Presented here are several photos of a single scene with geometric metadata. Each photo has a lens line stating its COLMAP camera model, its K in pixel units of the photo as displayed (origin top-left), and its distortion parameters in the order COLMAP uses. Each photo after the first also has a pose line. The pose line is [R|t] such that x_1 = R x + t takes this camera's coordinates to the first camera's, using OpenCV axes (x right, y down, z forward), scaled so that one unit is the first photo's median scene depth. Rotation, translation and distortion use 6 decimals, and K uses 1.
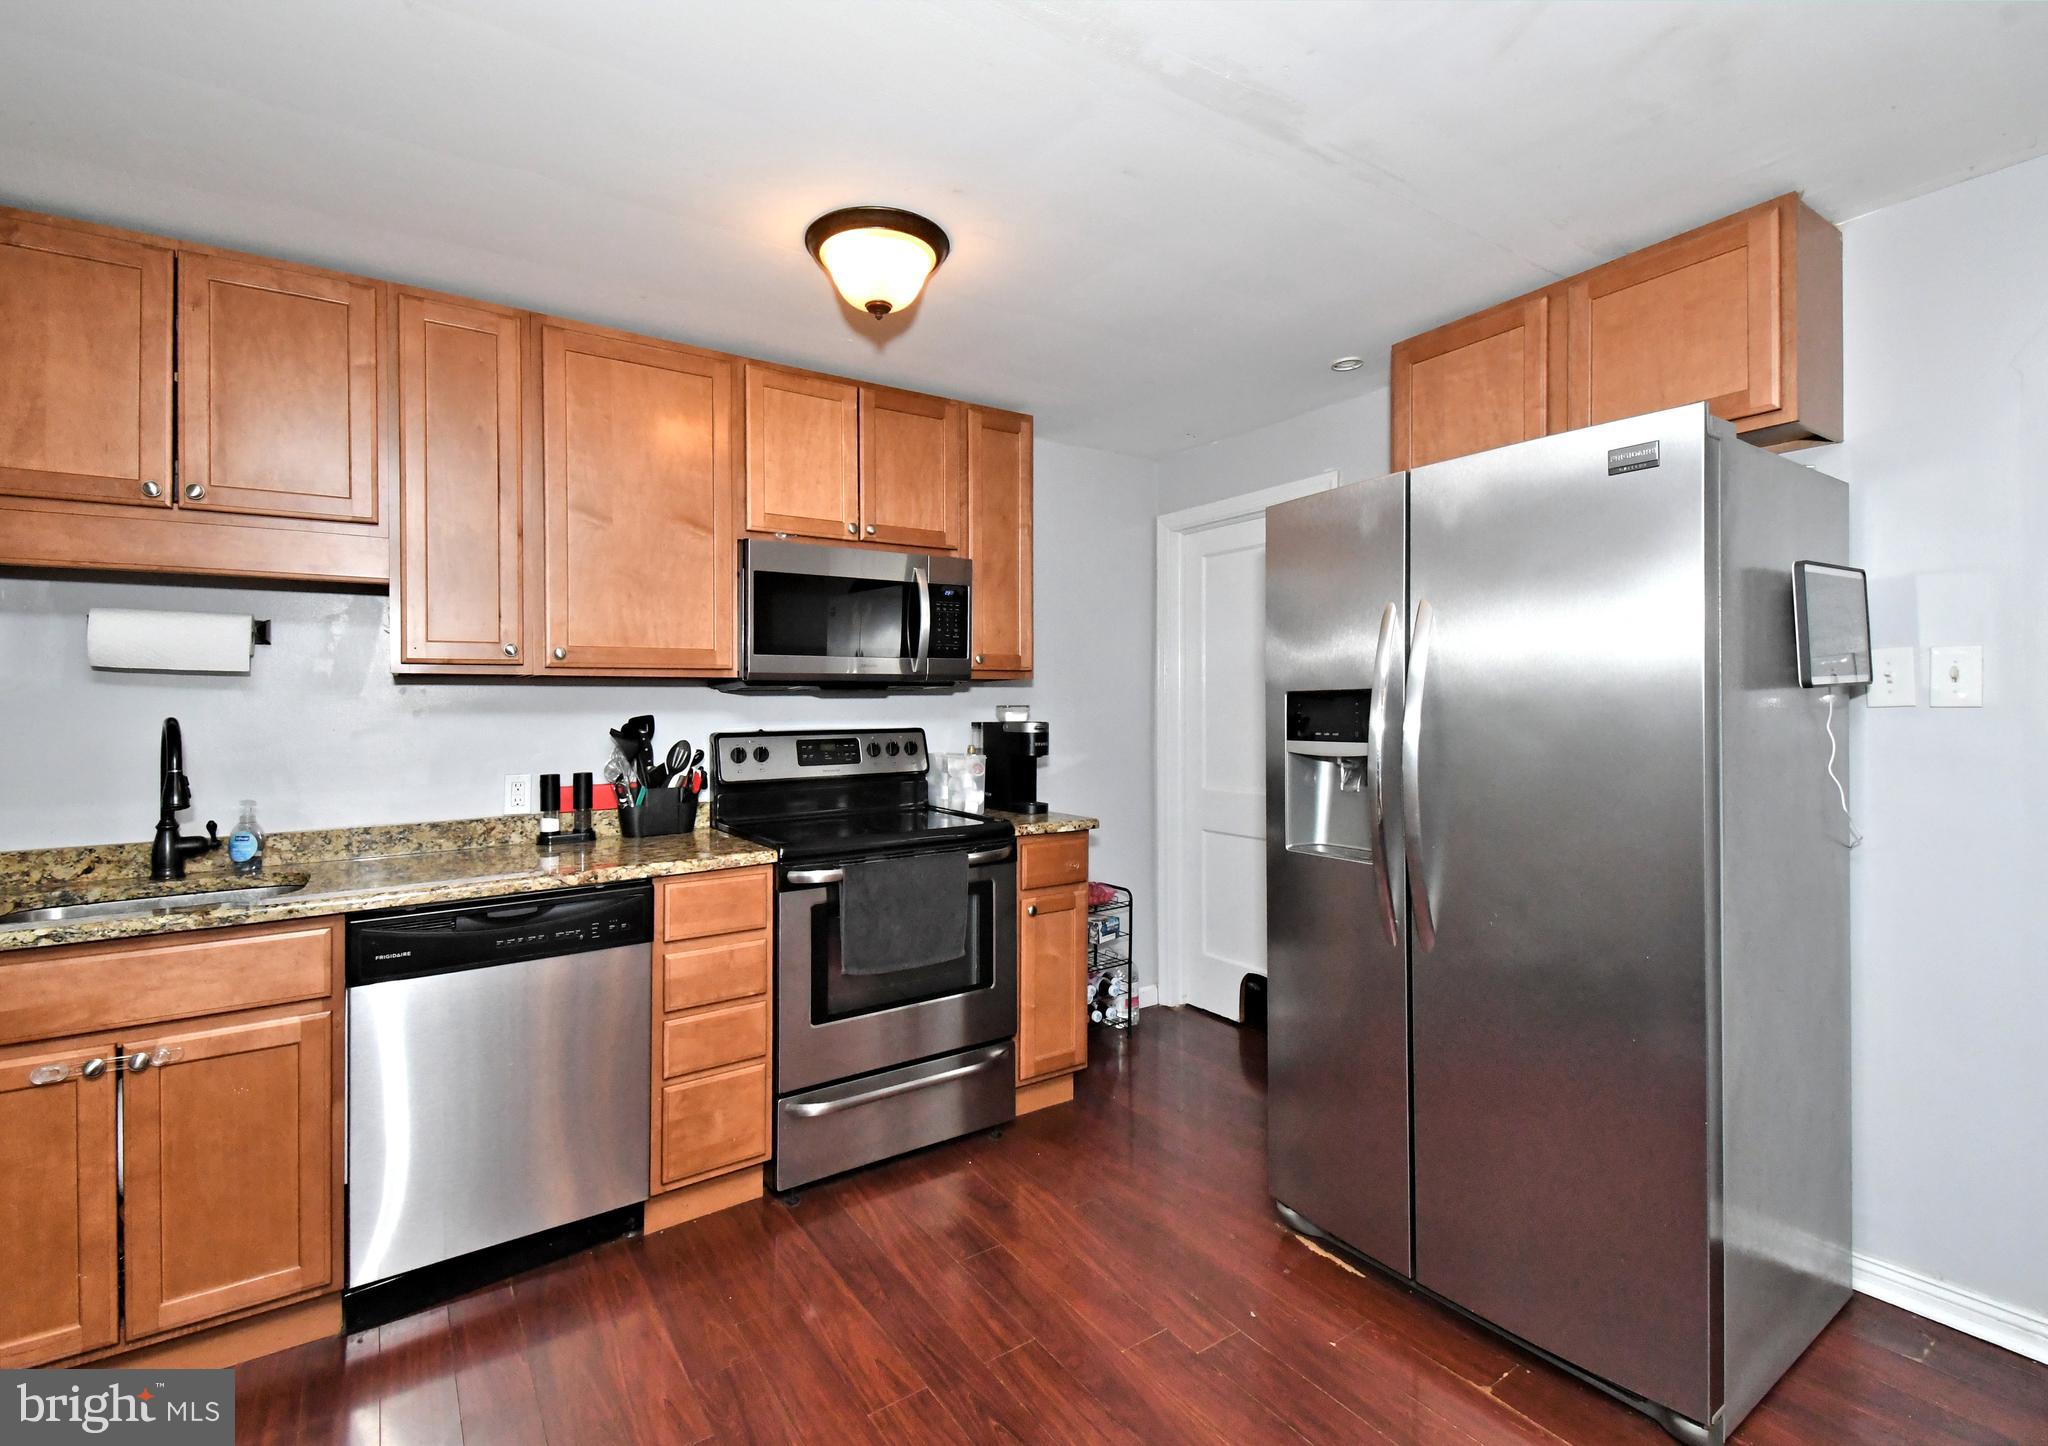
lens RADIAL K [[938.7, 0, 1014.7], [0, 938.7, 719.5], [0, 0, 1]] dist [0.009239, -0.001649]
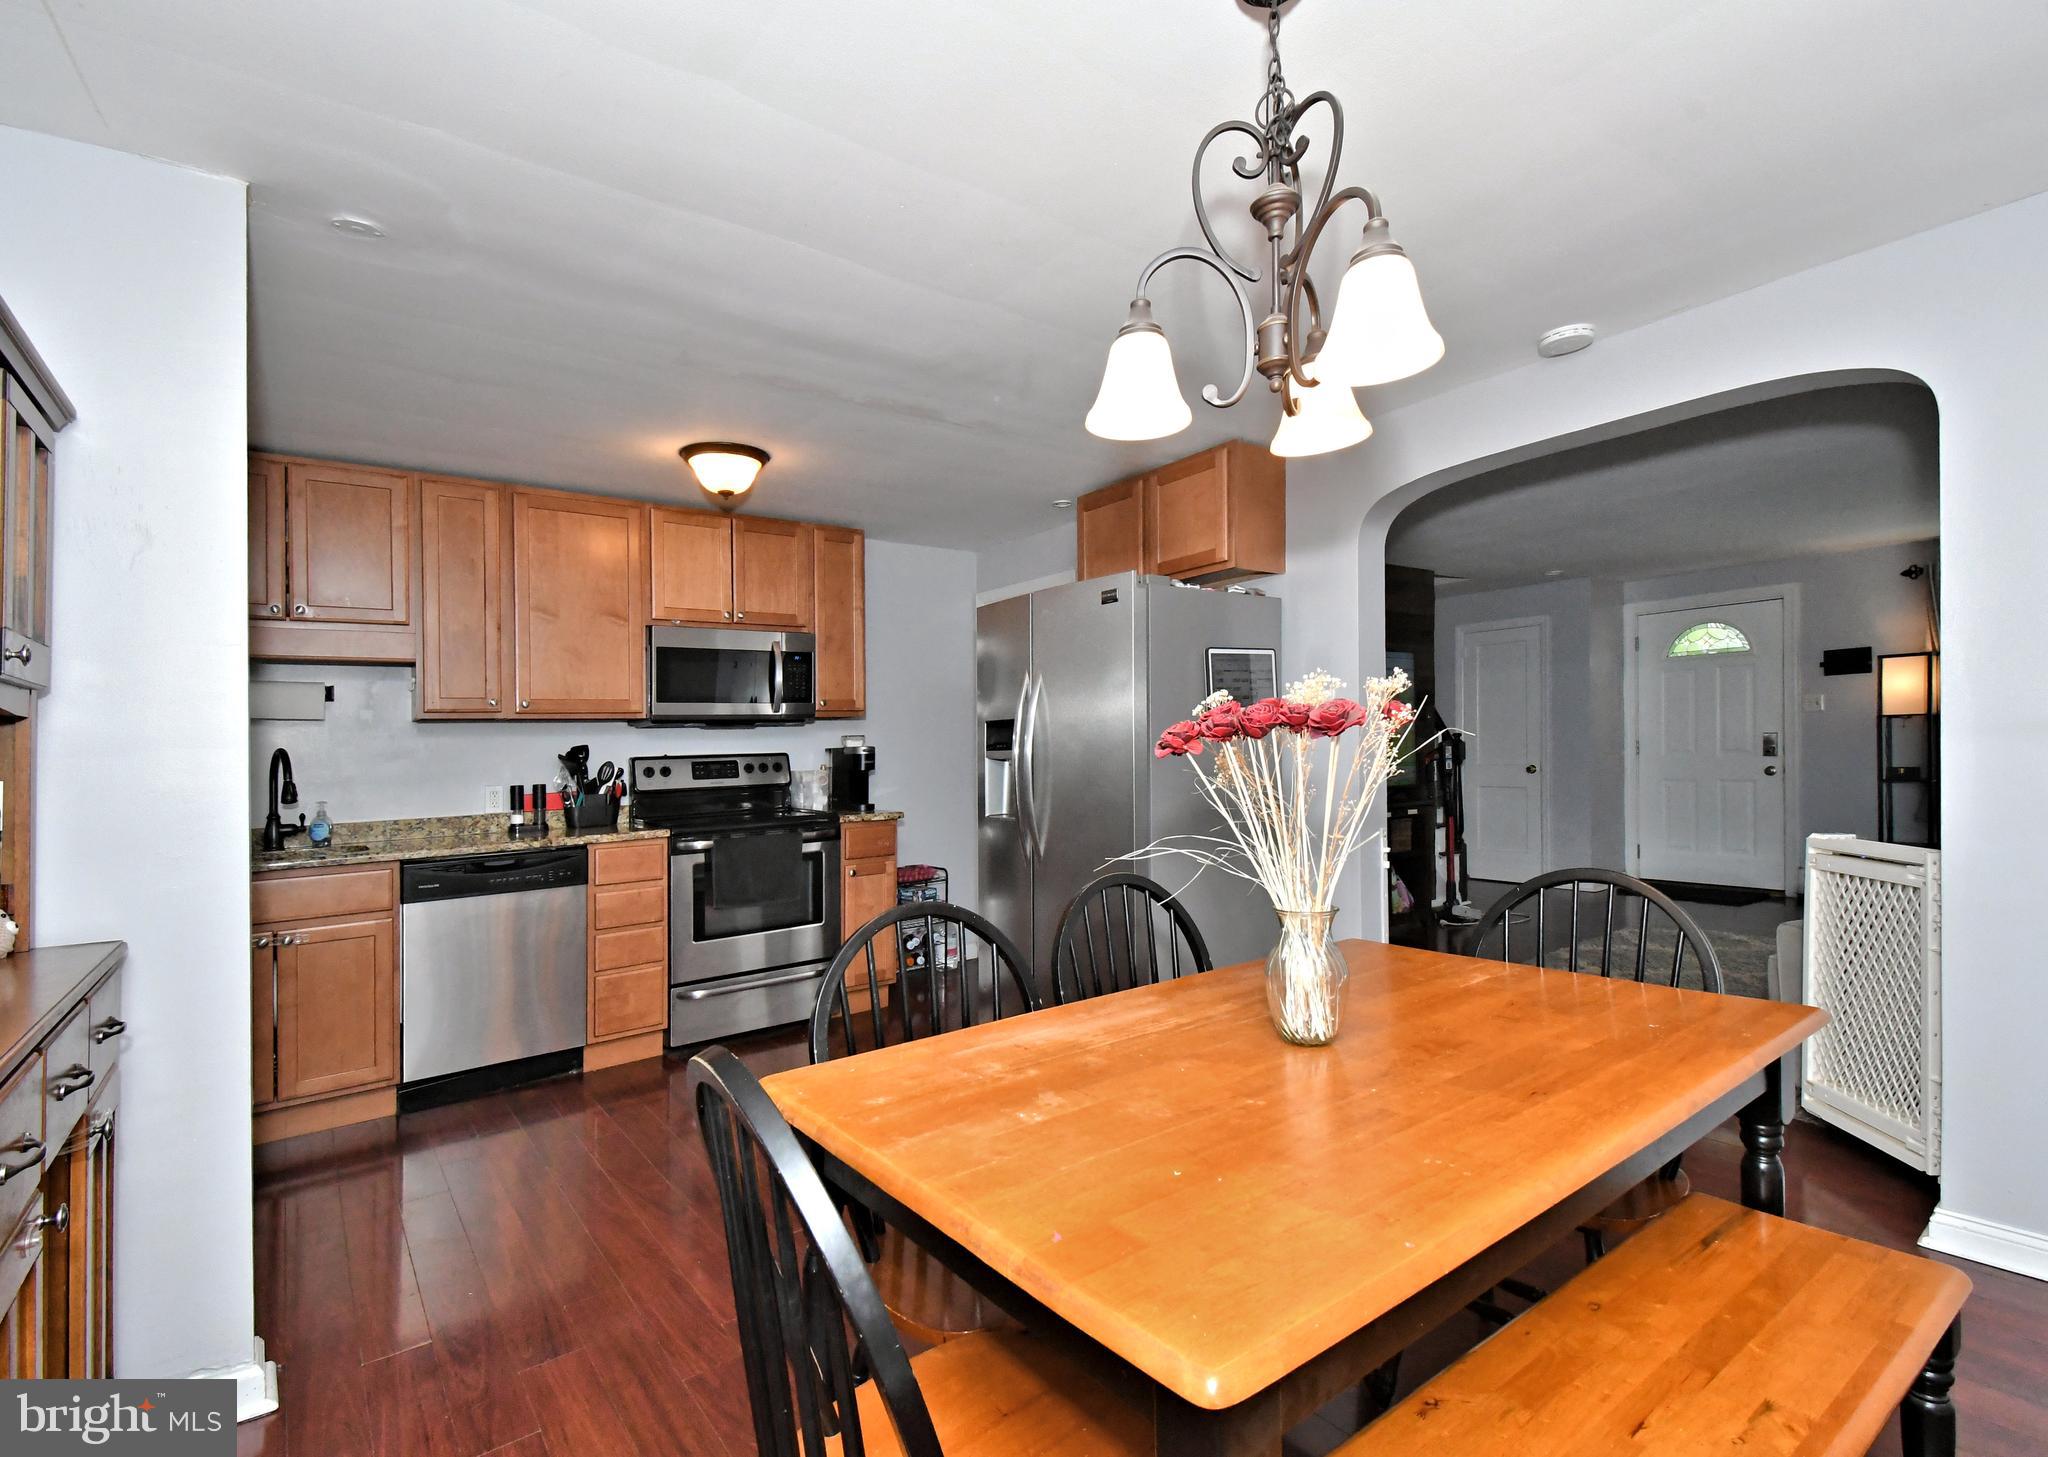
lens RADIAL K [[973.4, 0, 1038.7], [0, 973.4, 733.5], [0, 0, 1]] dist [0.003712, 0.000407]
pose [[0.997999, -0.016764, 0.060959, 0.252434], [0.018473, 0.999449, -0.027583, 0.036719], [-0.060463, 0.028654, 0.997759, -0.628354]]
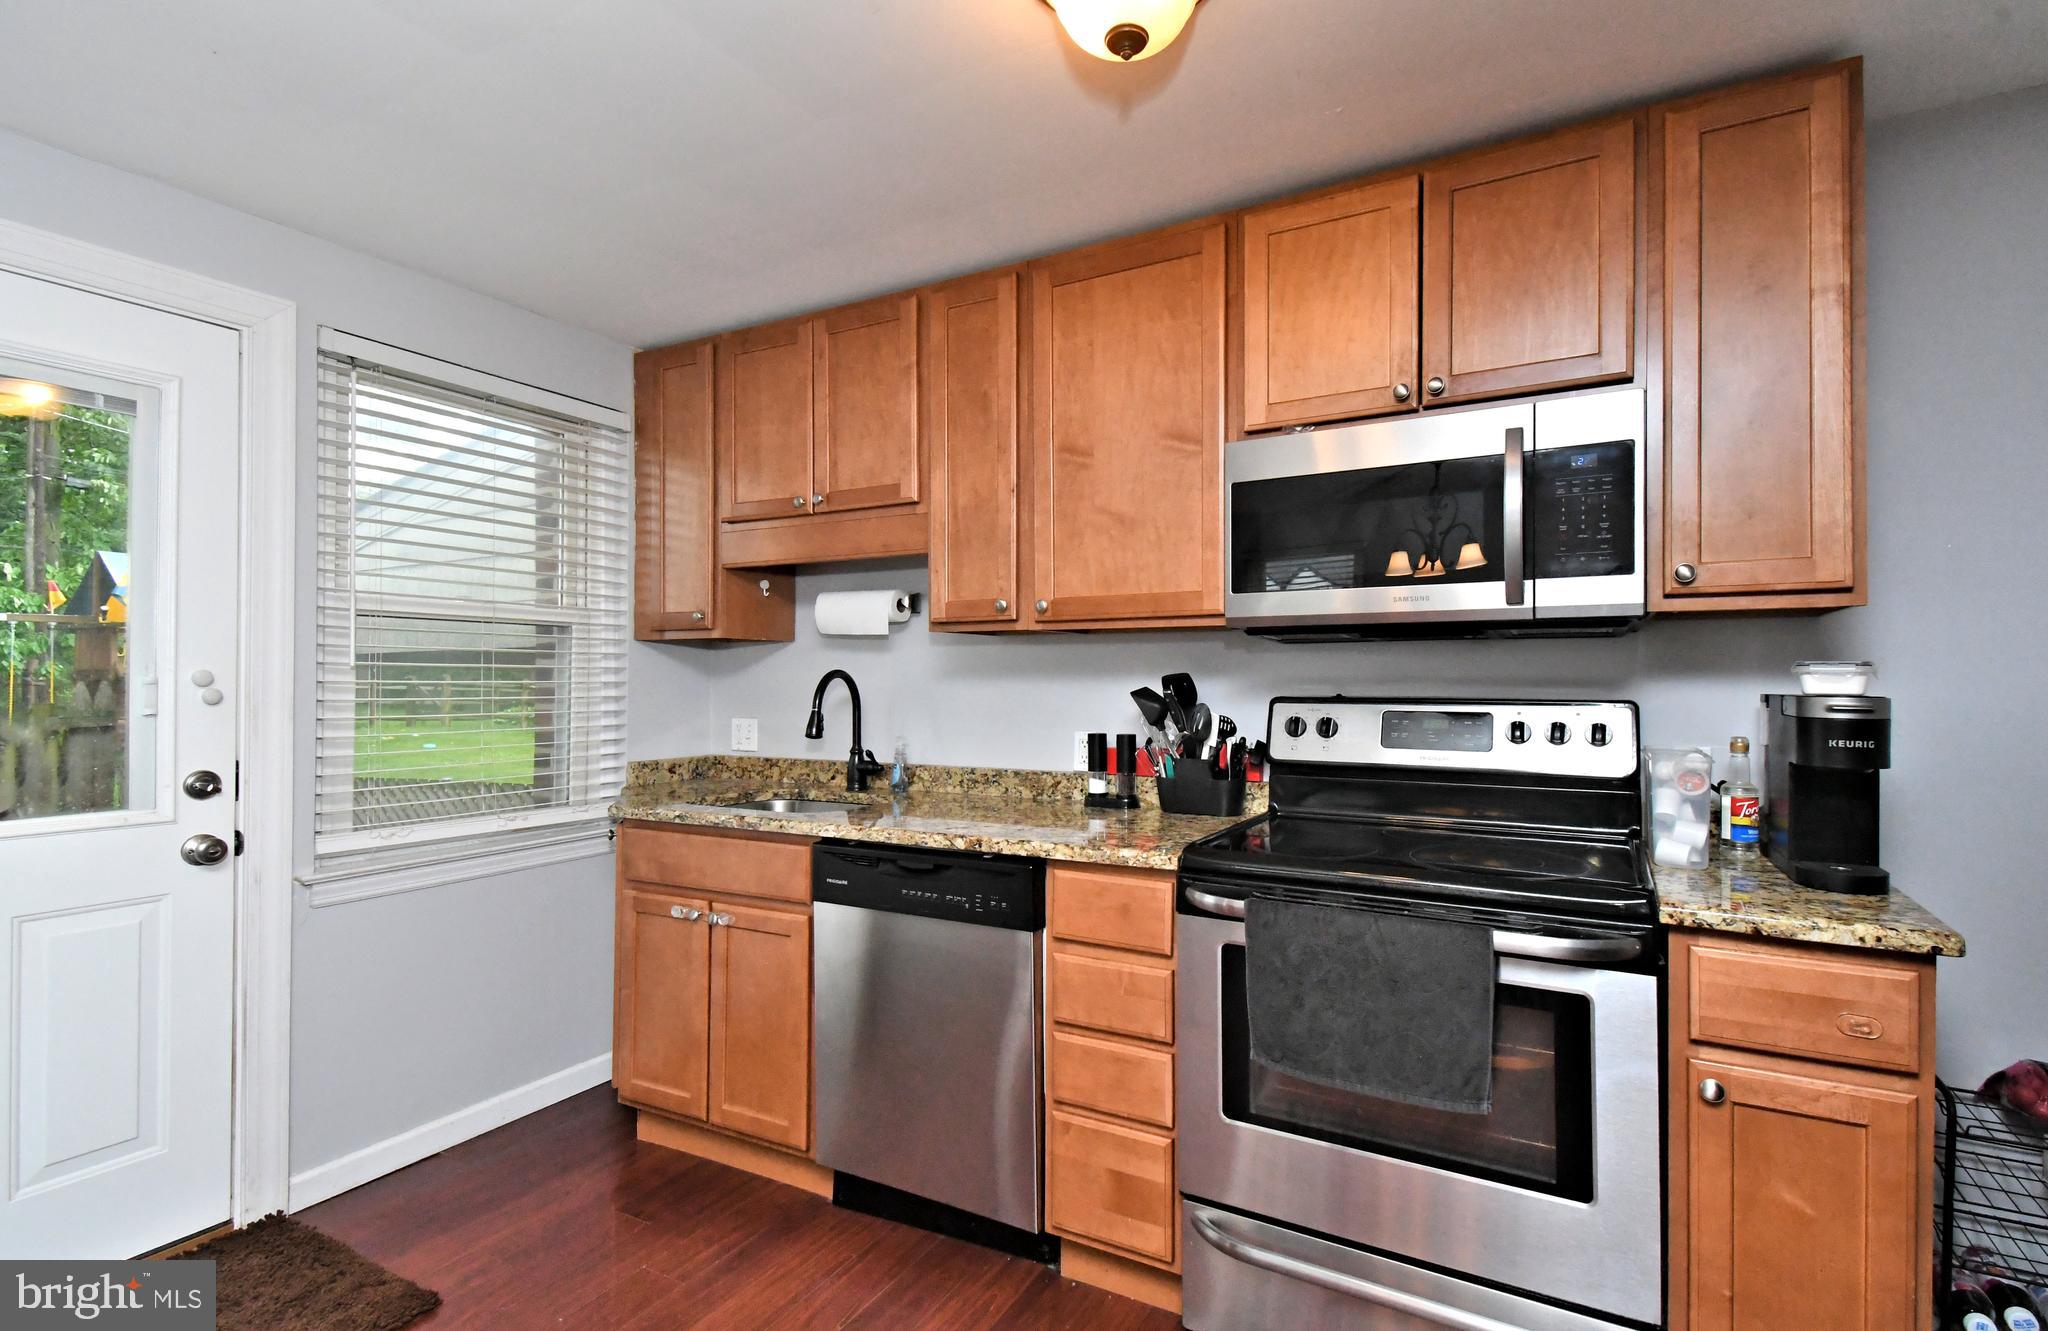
lens RADIAL K [[908.1, 0, 1055.9], [0, 908.1, 661.4], [0, 0, 1]] dist [0.026291, -0.001416]
pose [[0.466719, -0.002793, -0.884401, 0.326931], [-0.019347, 0.999723, -0.013367, -0.001712], [0.884194, 0.023350, 0.466536, 0.561001]]
